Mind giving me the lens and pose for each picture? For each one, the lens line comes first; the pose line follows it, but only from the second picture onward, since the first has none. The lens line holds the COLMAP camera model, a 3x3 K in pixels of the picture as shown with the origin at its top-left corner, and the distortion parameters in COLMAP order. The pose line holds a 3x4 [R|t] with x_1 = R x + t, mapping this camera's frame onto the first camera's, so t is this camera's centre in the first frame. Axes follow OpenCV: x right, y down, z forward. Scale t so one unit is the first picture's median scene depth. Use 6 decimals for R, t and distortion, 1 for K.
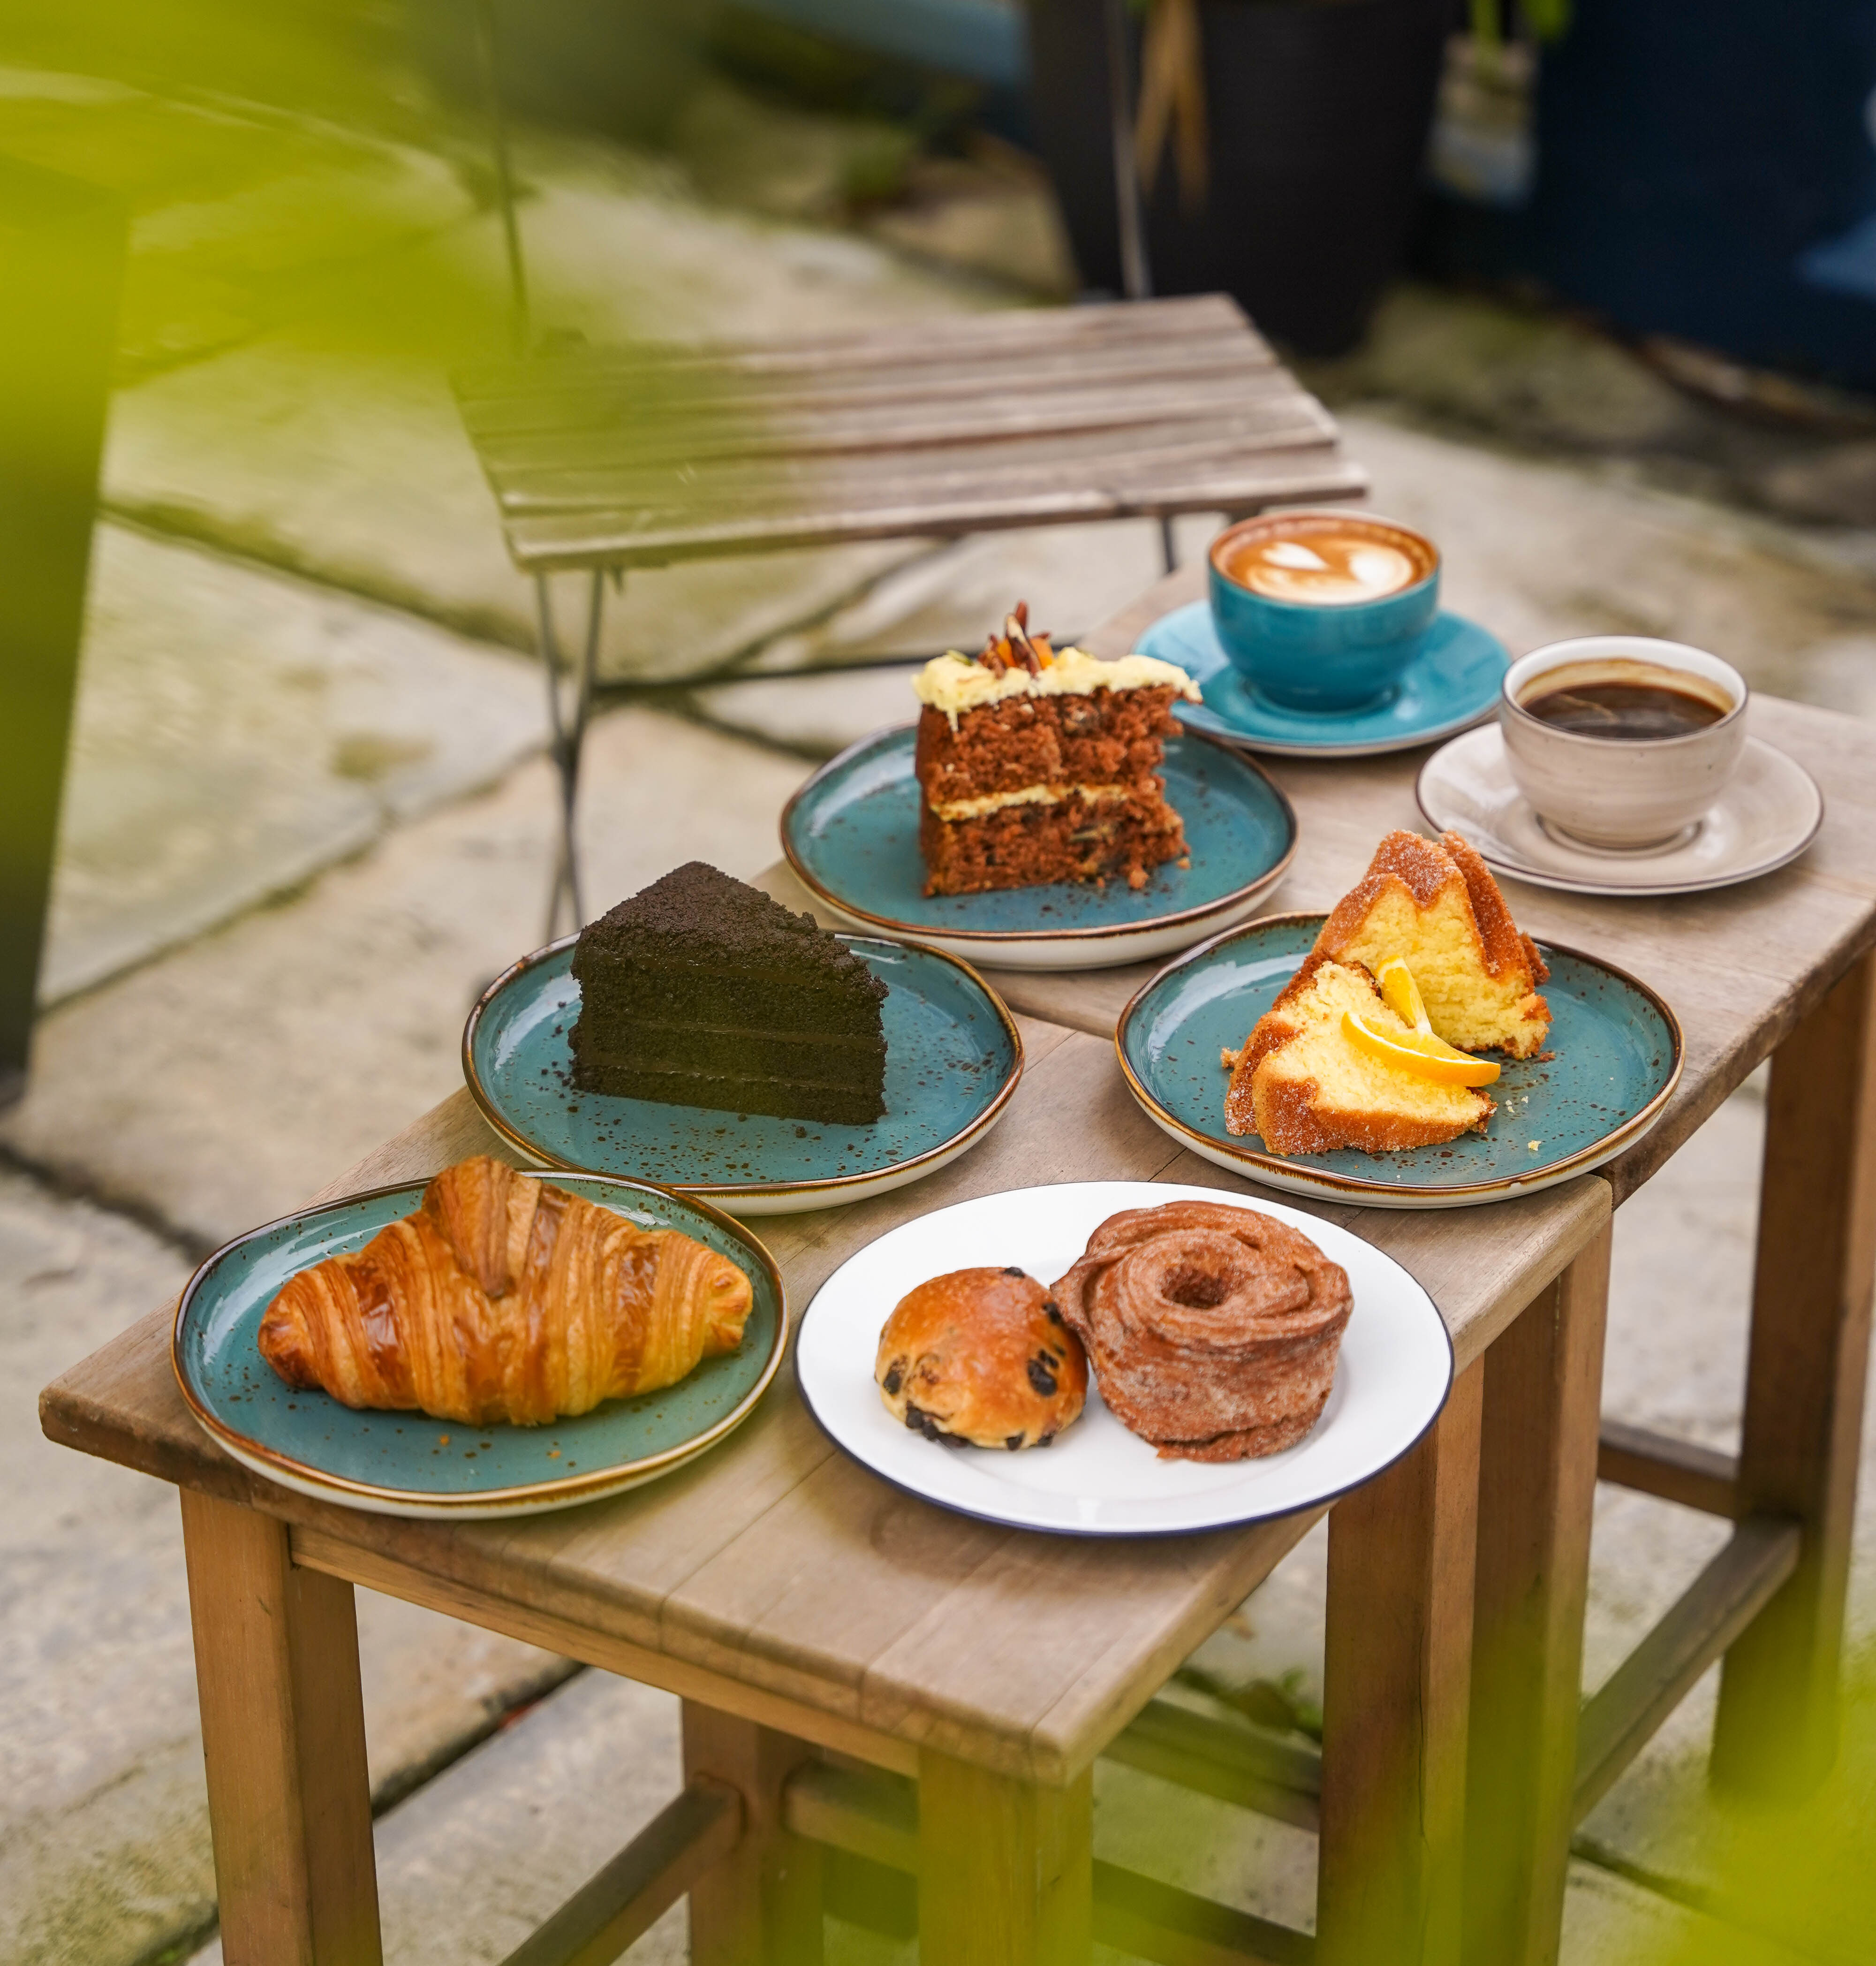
lens RADIAL K [[5460.1, 0, 937.8], [0, 5460.1, 985.5], [0, 0, 1]] dist [-0.026896, 0.000000]
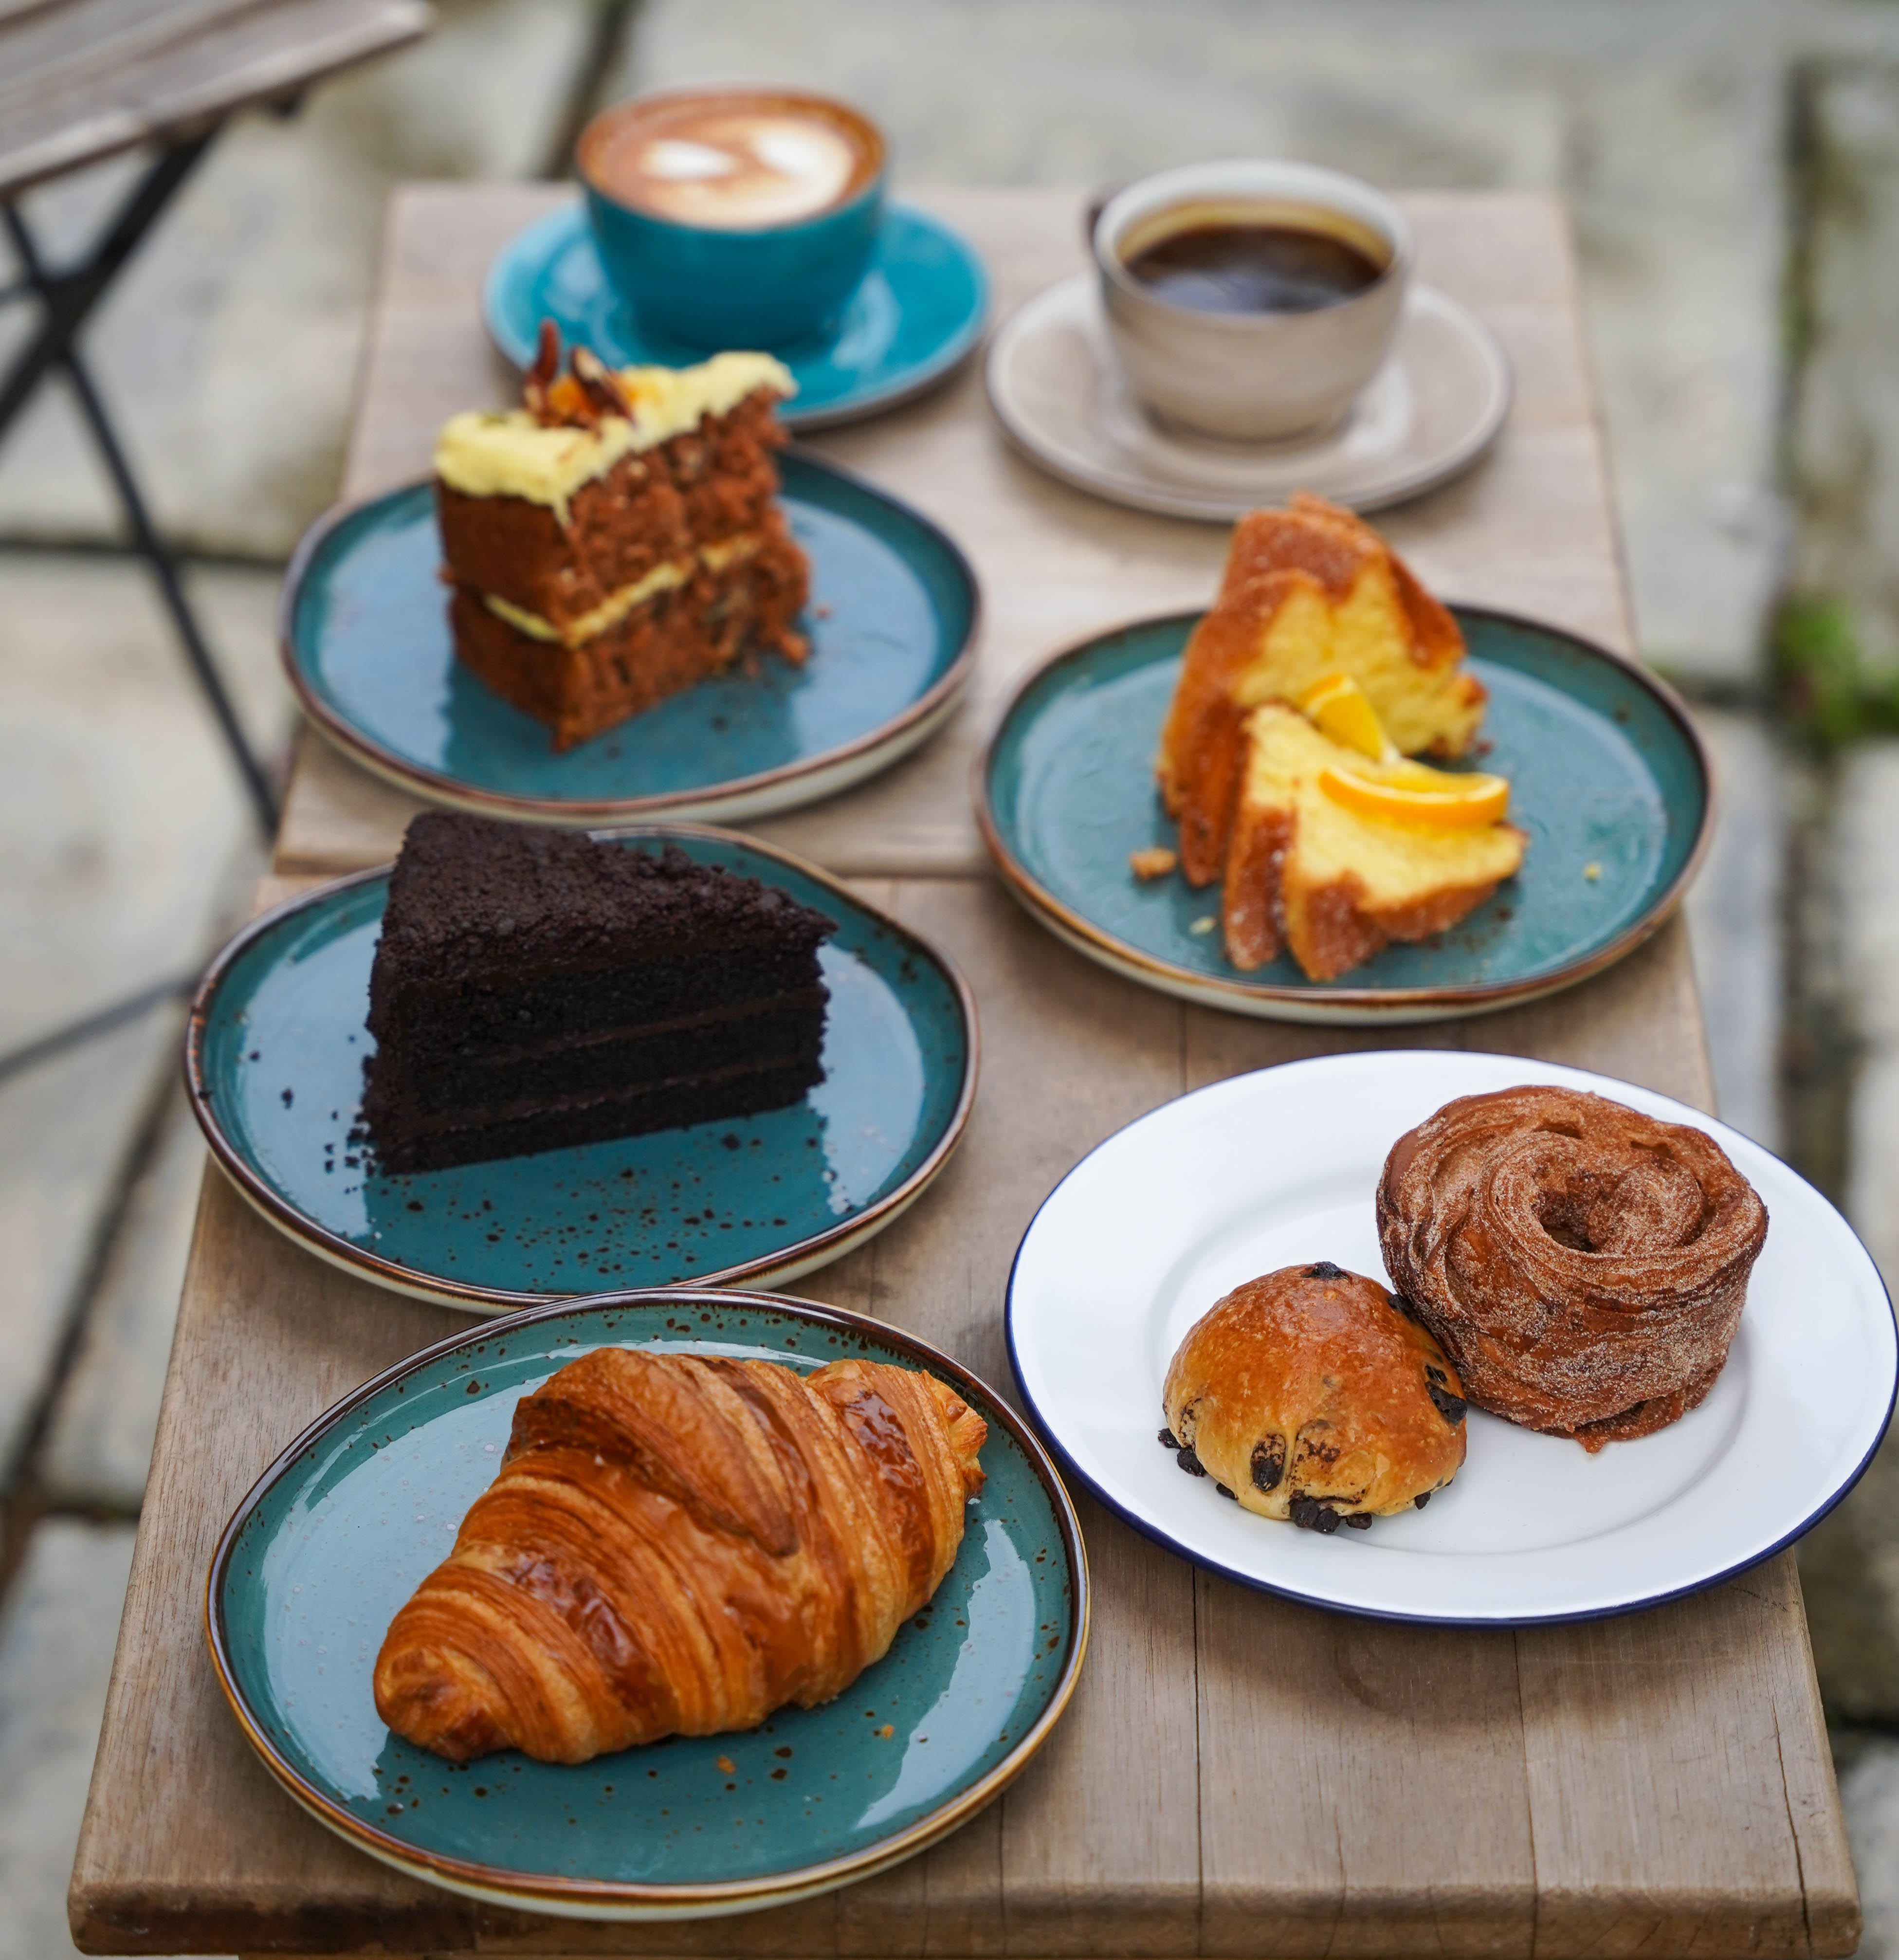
lens RADIAL K [[5716.5, 0, 948.8], [0, 5716.5, 976.3], [0, 0, 1]] dist [0.027338, 0.000000]
pose [[0.862353, -0.292685, 0.413138, -0.331930], [0.235853, 0.954261, 0.183740, -0.136435], [-0.448019, -0.061008, 0.891940, 0.345056]]
